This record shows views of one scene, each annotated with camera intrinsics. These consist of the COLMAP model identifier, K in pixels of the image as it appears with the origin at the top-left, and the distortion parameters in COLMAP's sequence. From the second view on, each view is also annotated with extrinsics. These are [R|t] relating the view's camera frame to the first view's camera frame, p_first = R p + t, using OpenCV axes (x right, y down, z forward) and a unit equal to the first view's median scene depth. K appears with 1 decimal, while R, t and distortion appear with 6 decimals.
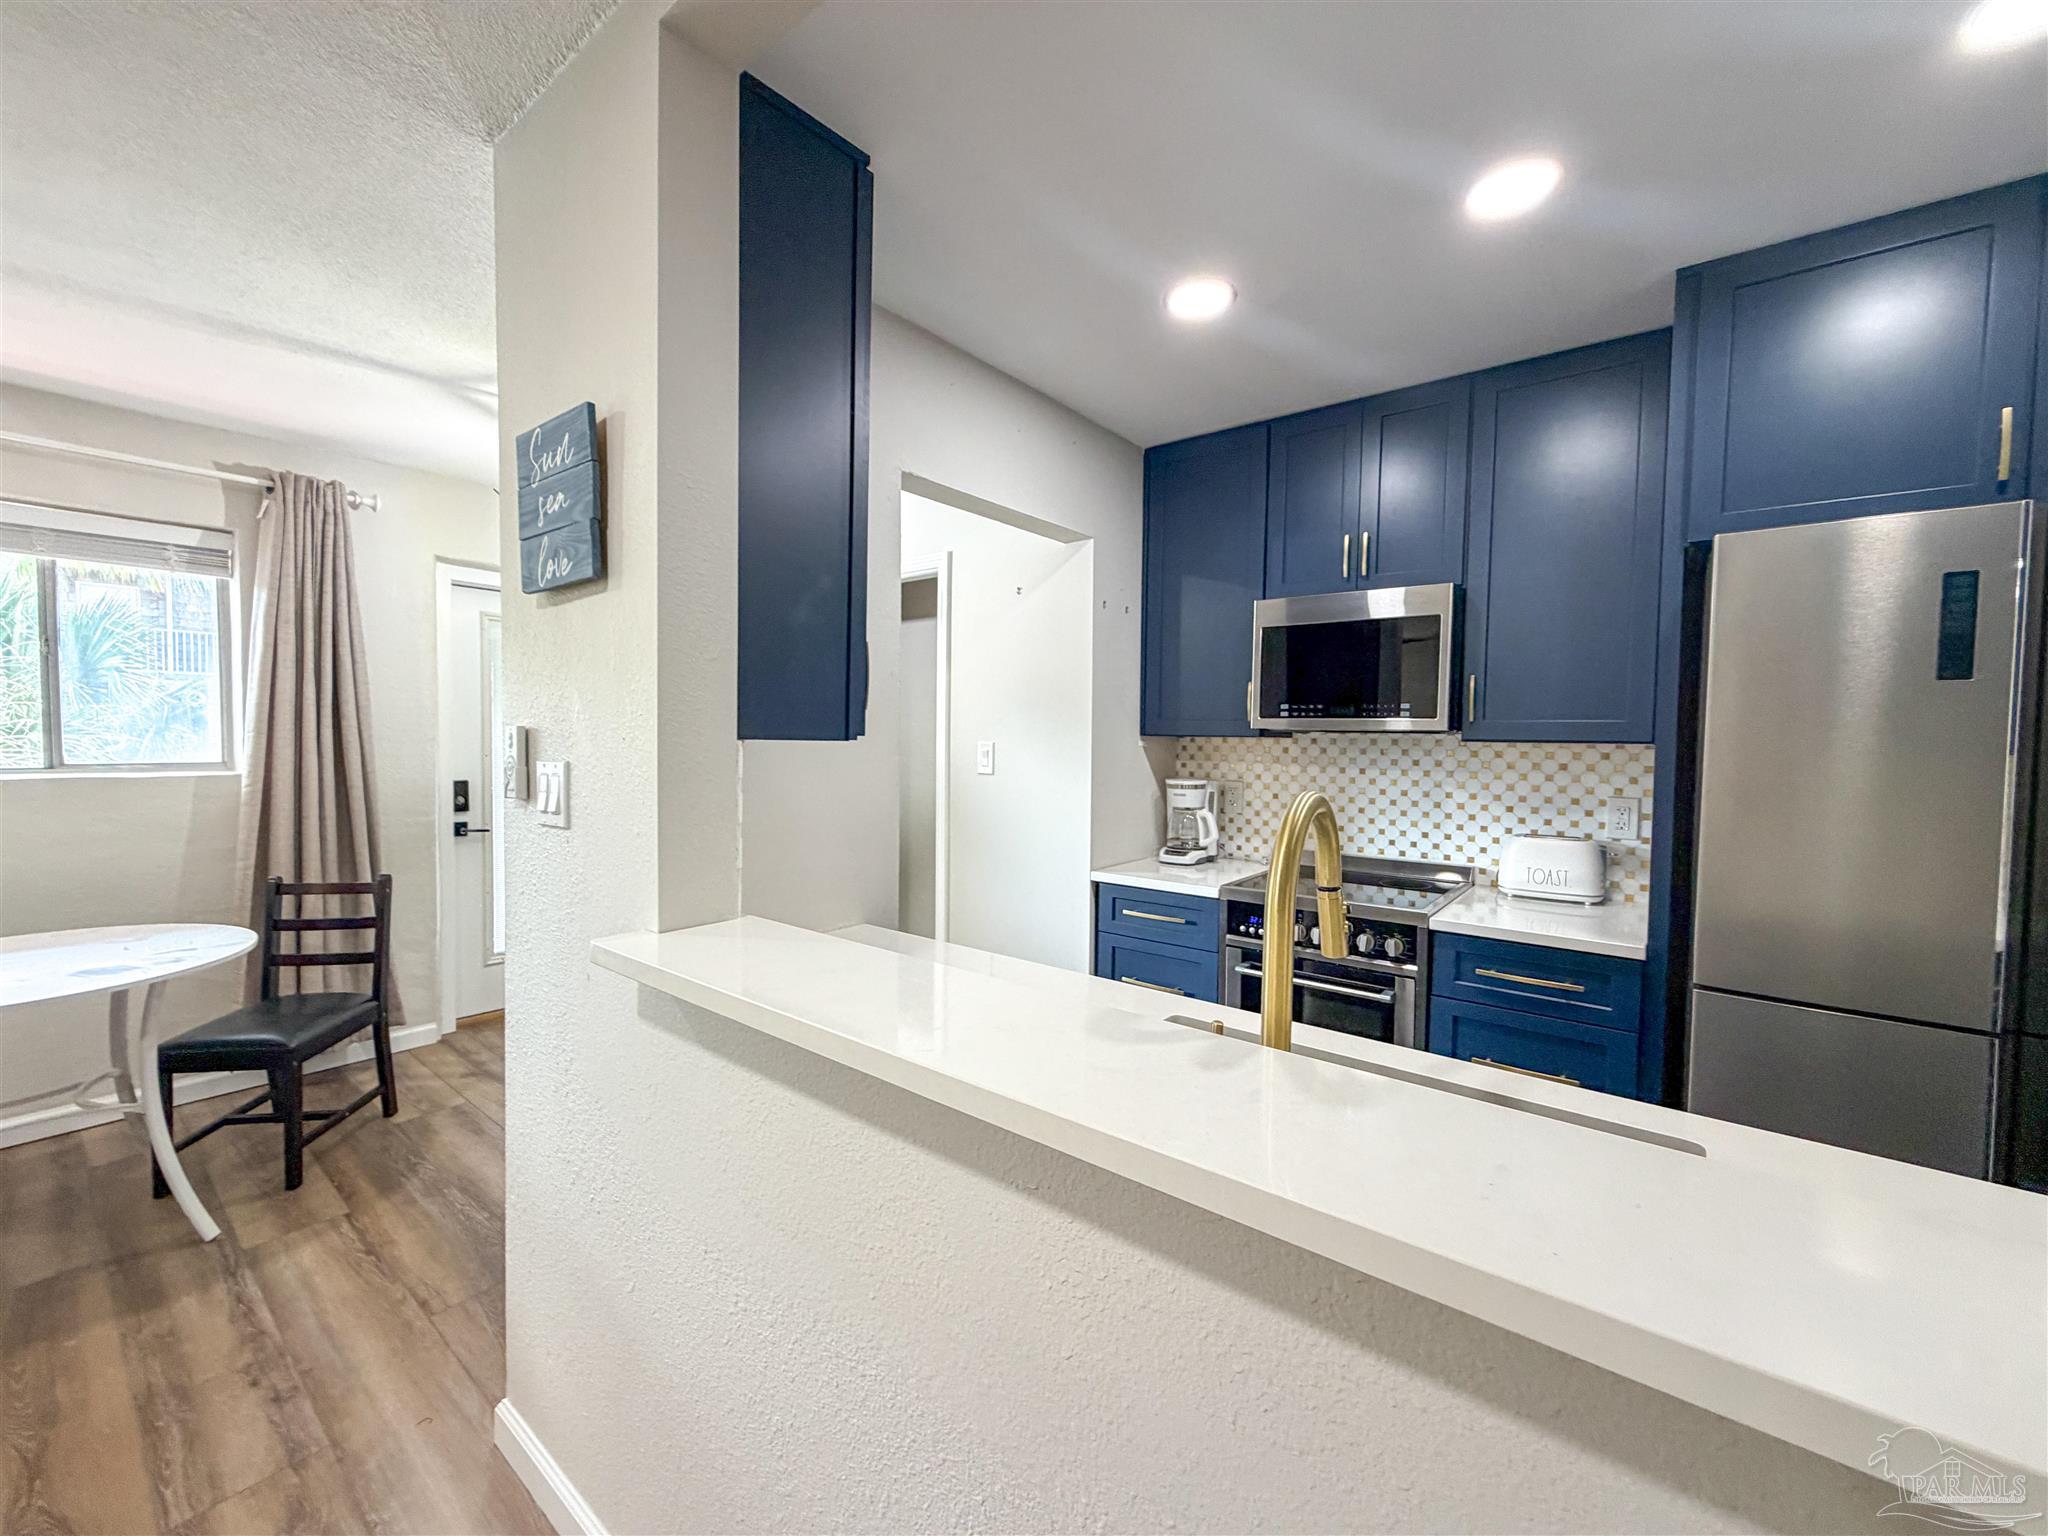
lens RADIAL K [[815.5, 0, 1020.7], [0, 815.5, 772.2], [0, 0, 1]] dist [0.001440, 0.000073]
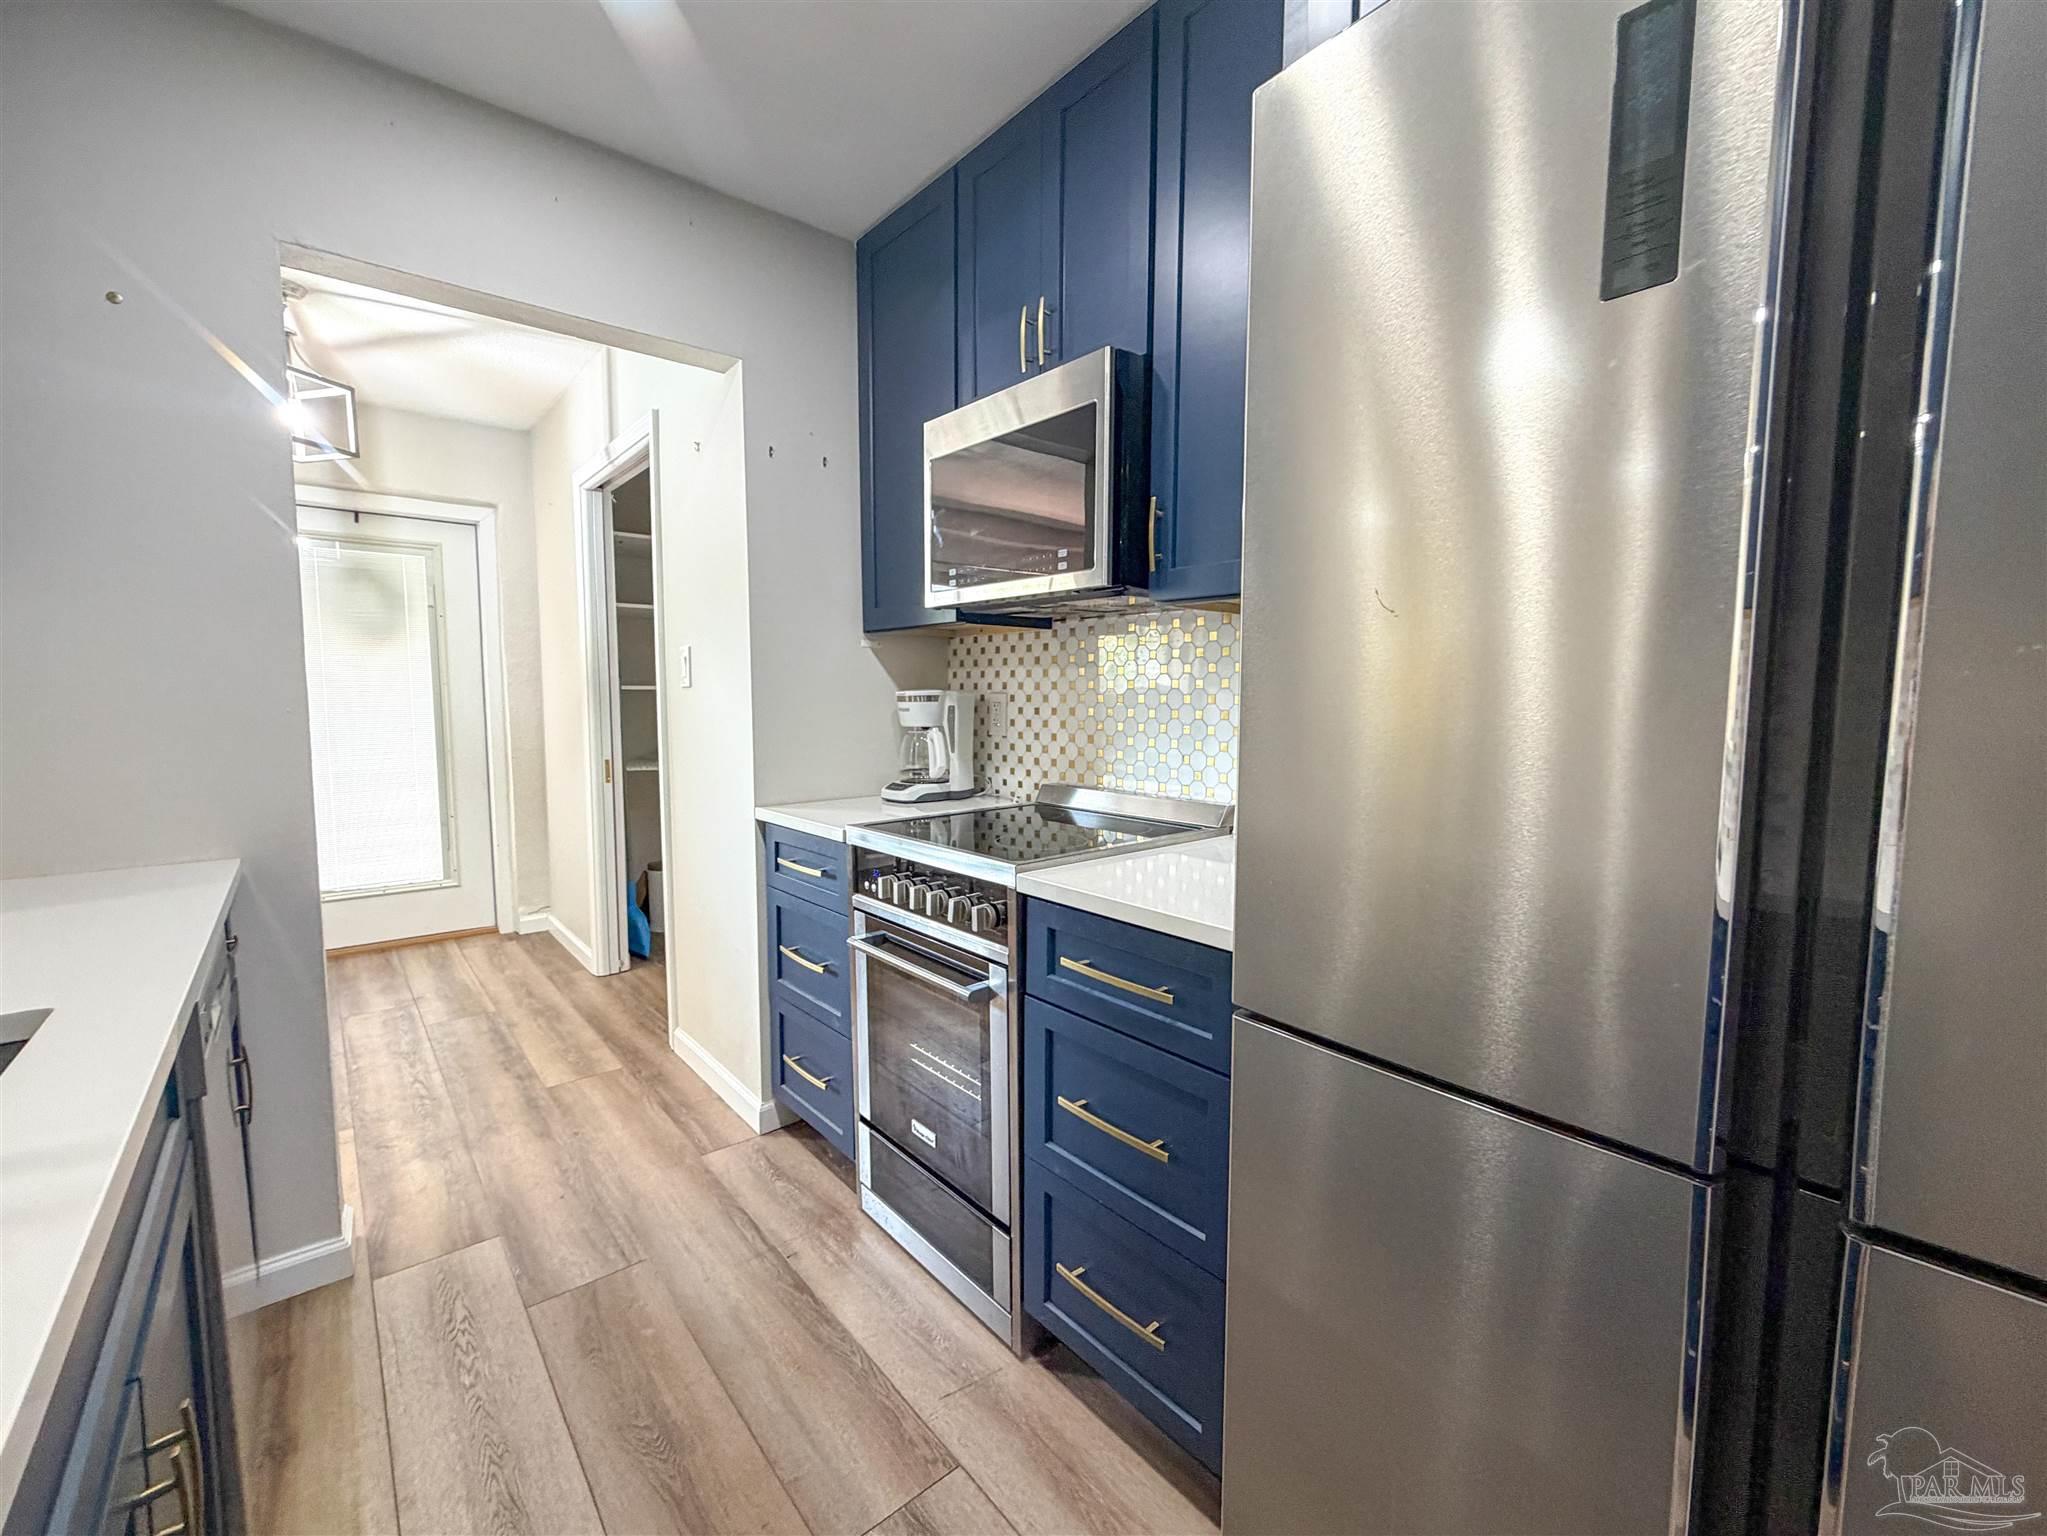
lens RADIAL K [[843.5, 0, 1019.4], [0, 843.5, 768.0], [0, 0, 1]] dist [-0.000723, -0.000227]
pose [[0.980553, 0.005146, -0.196187, 0.455874], [0.003238, 0.999096, 0.042392, 0.049473], [0.196227, -0.042203, 0.979650, 0.260226]]
